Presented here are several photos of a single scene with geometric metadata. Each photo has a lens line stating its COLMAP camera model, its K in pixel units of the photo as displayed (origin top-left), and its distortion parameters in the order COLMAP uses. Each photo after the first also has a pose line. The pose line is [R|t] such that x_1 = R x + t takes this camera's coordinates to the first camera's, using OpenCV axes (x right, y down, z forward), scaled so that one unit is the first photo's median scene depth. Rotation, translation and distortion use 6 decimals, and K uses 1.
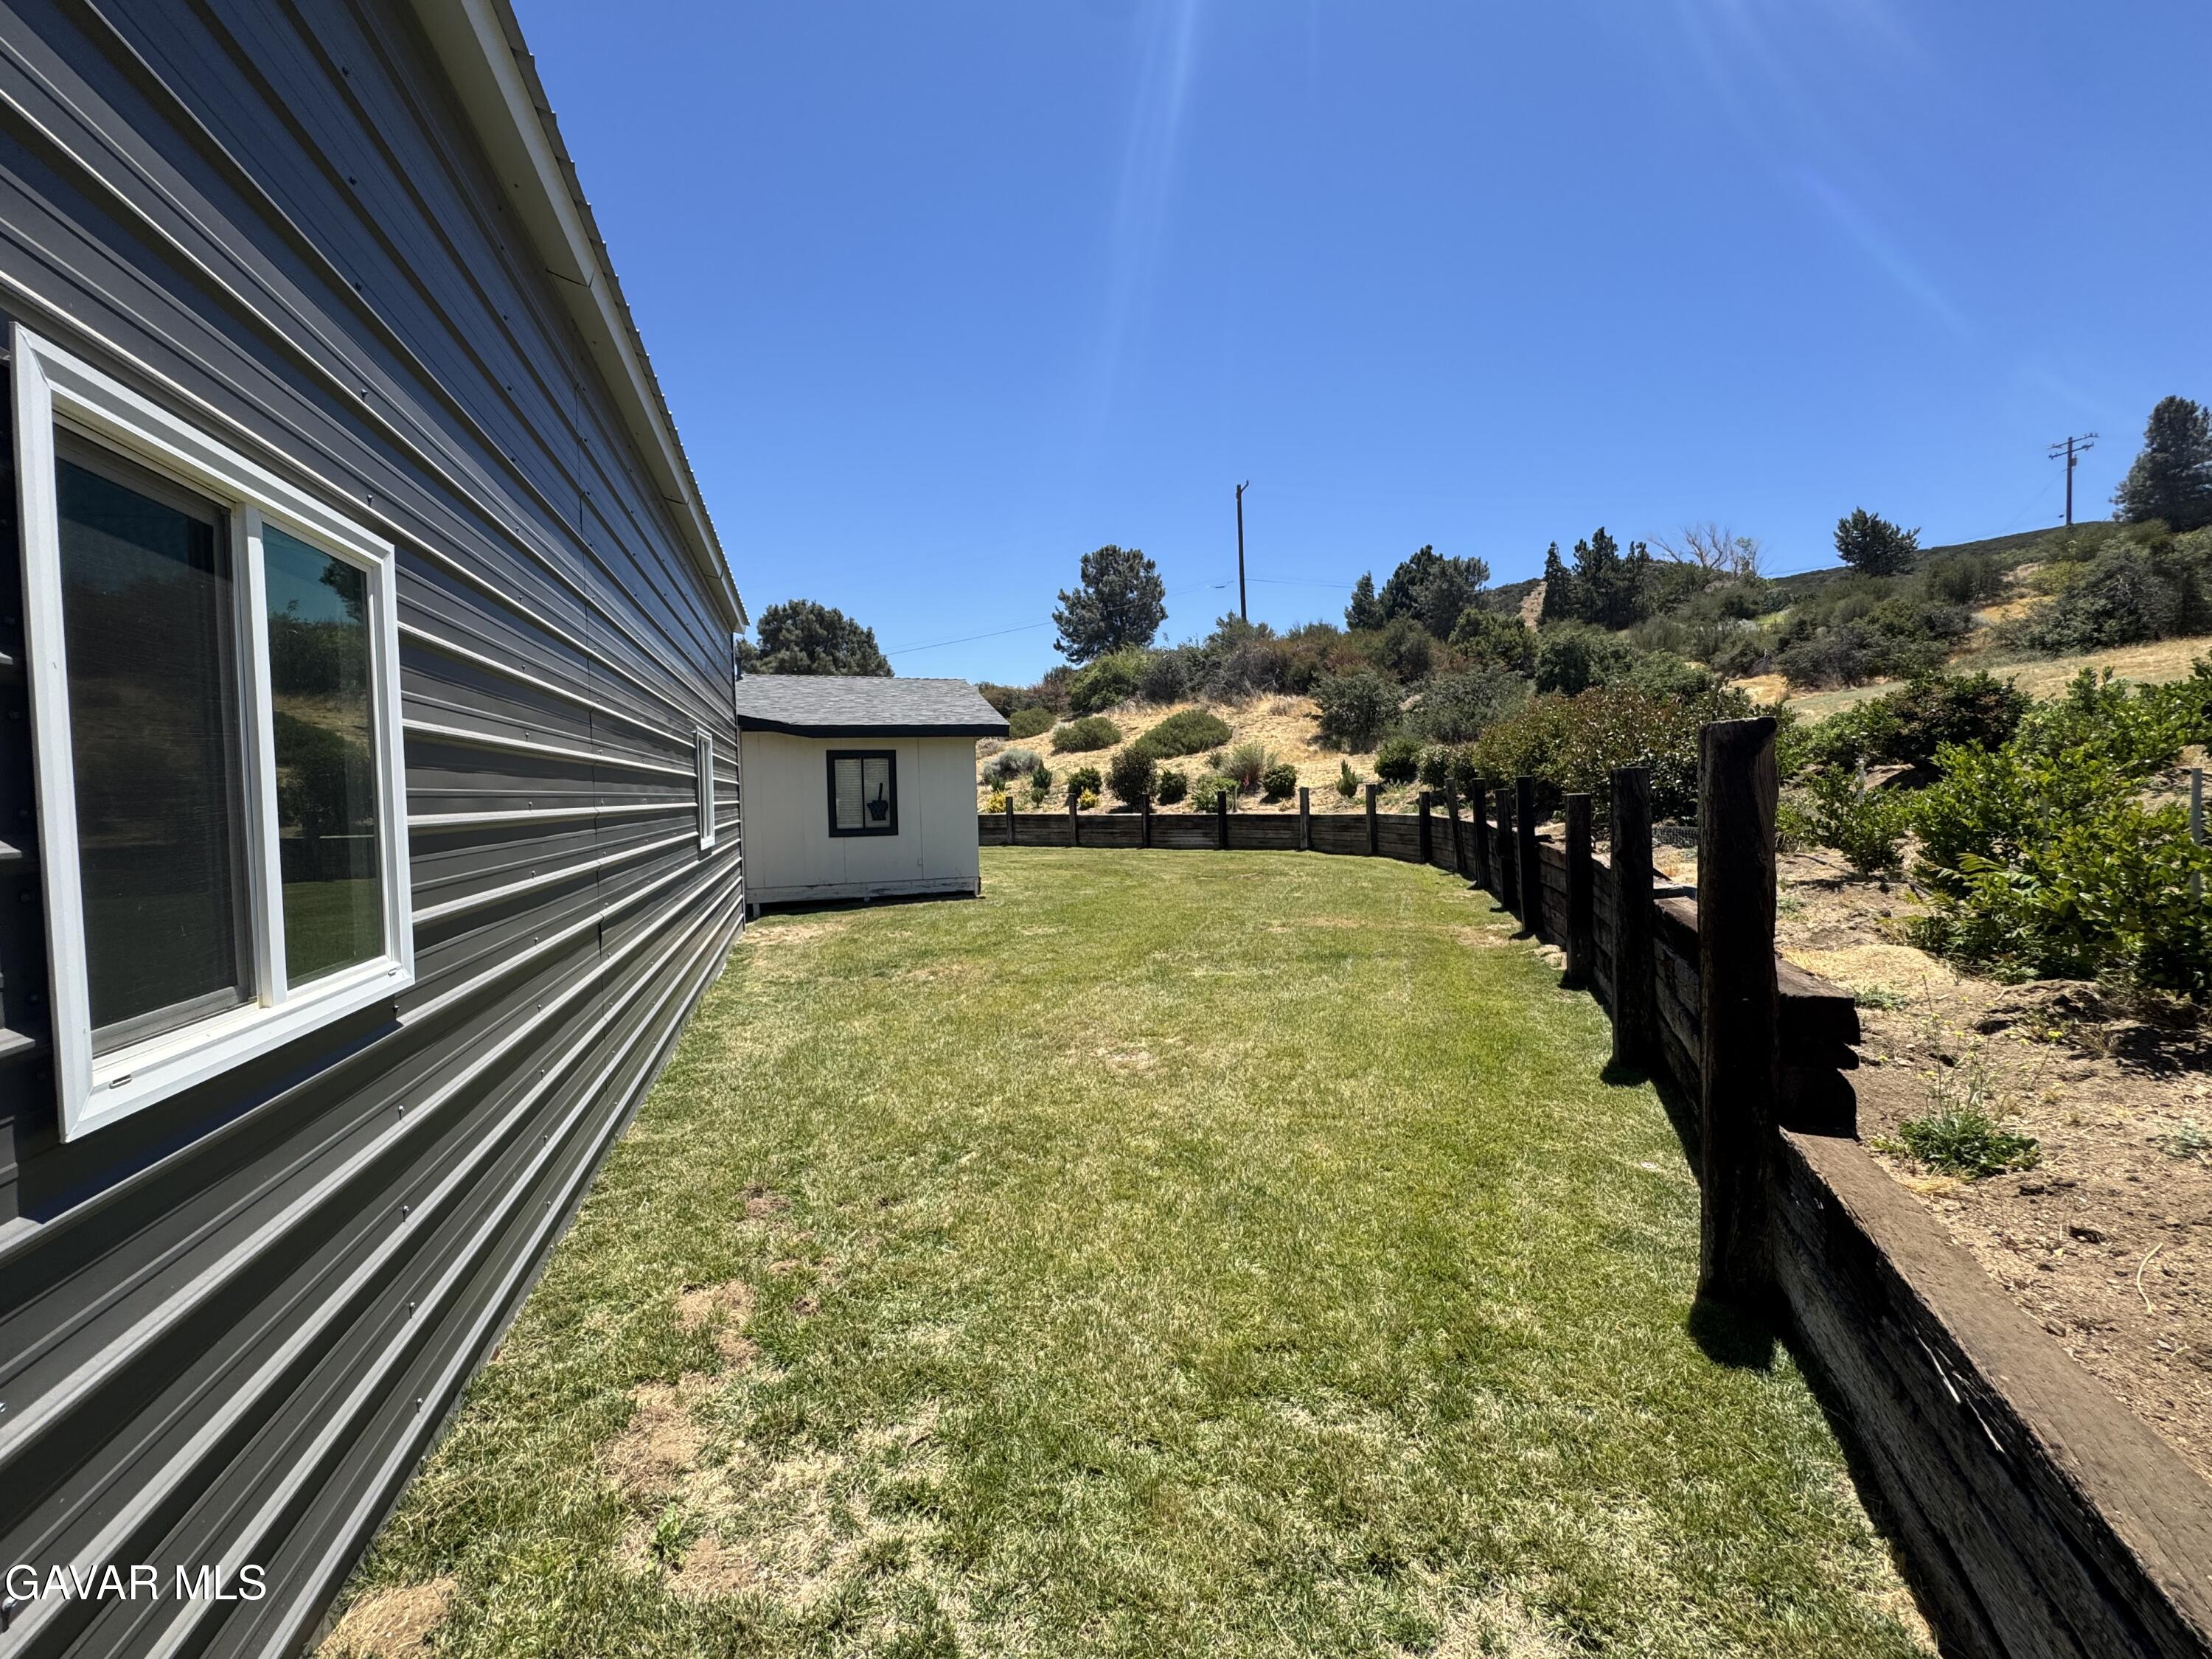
lens RADIAL K [[885.4, 0, 1106.0], [0, 885.4, 829.5], [0, 0, 1]] dist [-0.003358, 0.000687]
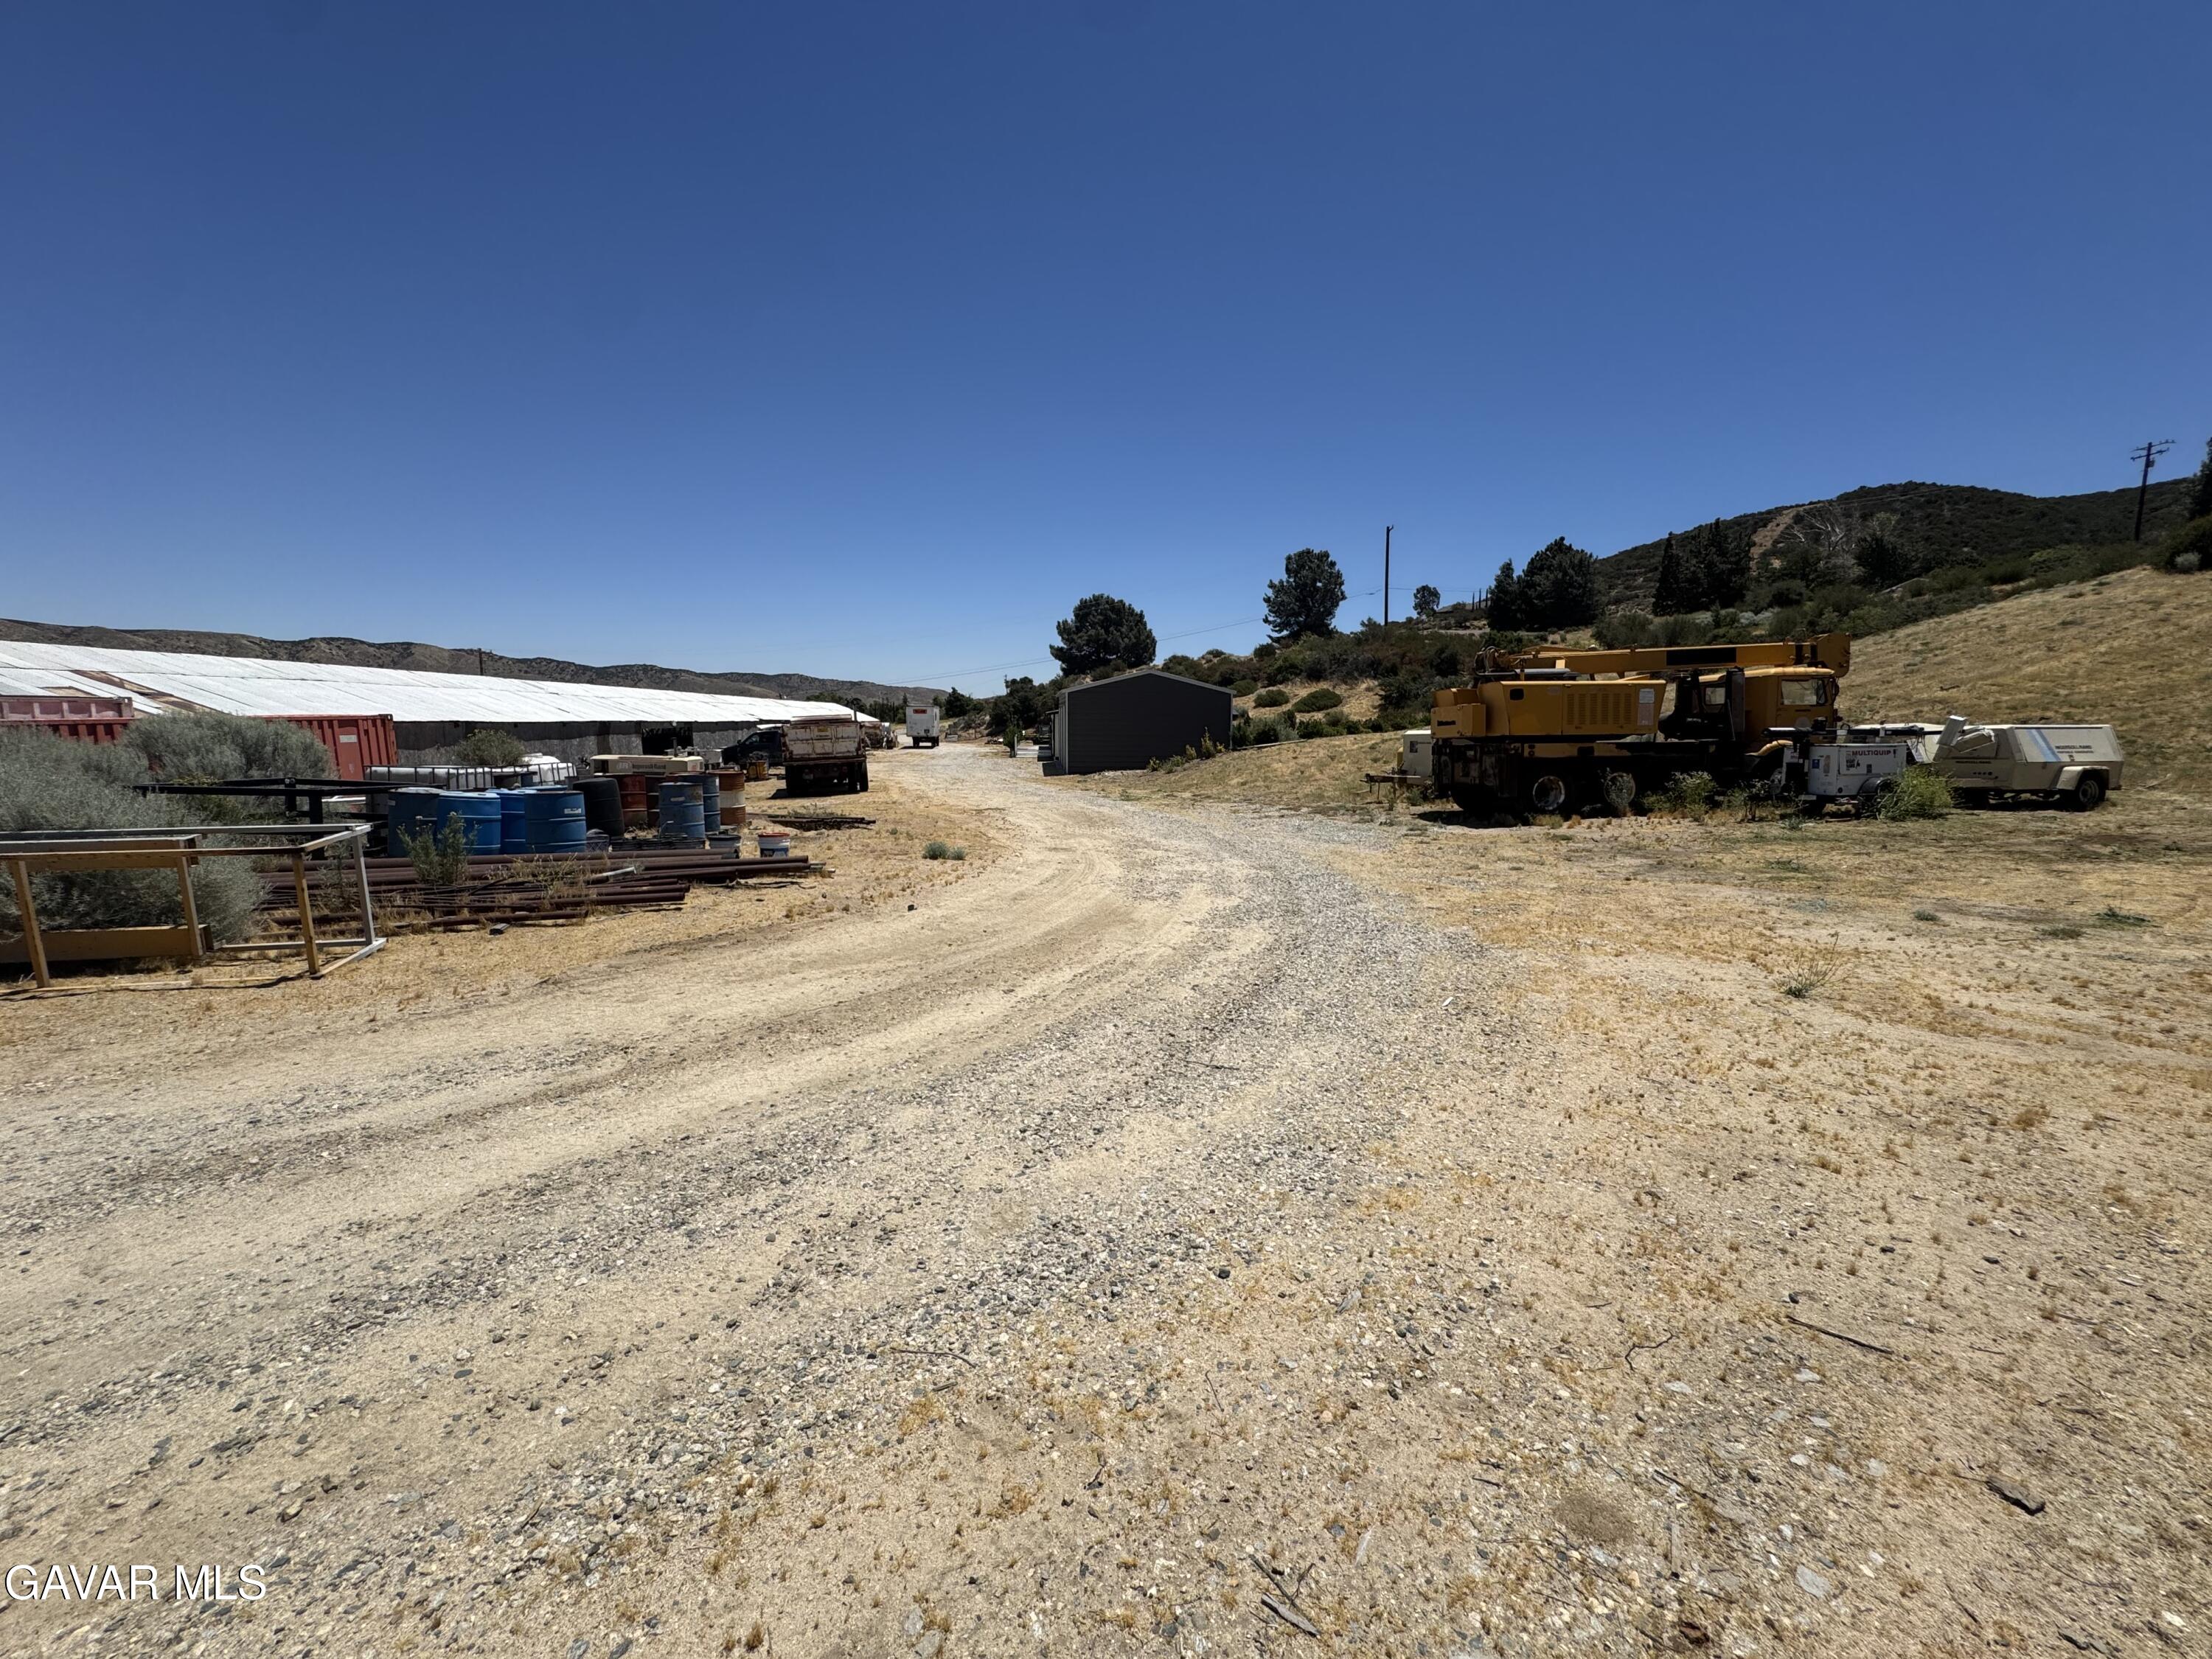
lens RADIAL K [[878.0, 0, 1106.0], [0, 878.0, 829.5], [0, 0, 1]] dist [-0.002915, -0.000213]
pose [[0.971811, 0.057023, -0.228759, 0.040169], [-0.035857, 0.994770, 0.095636, 0.005500], [0.233017, -0.084738, 0.968774, -0.487907]]
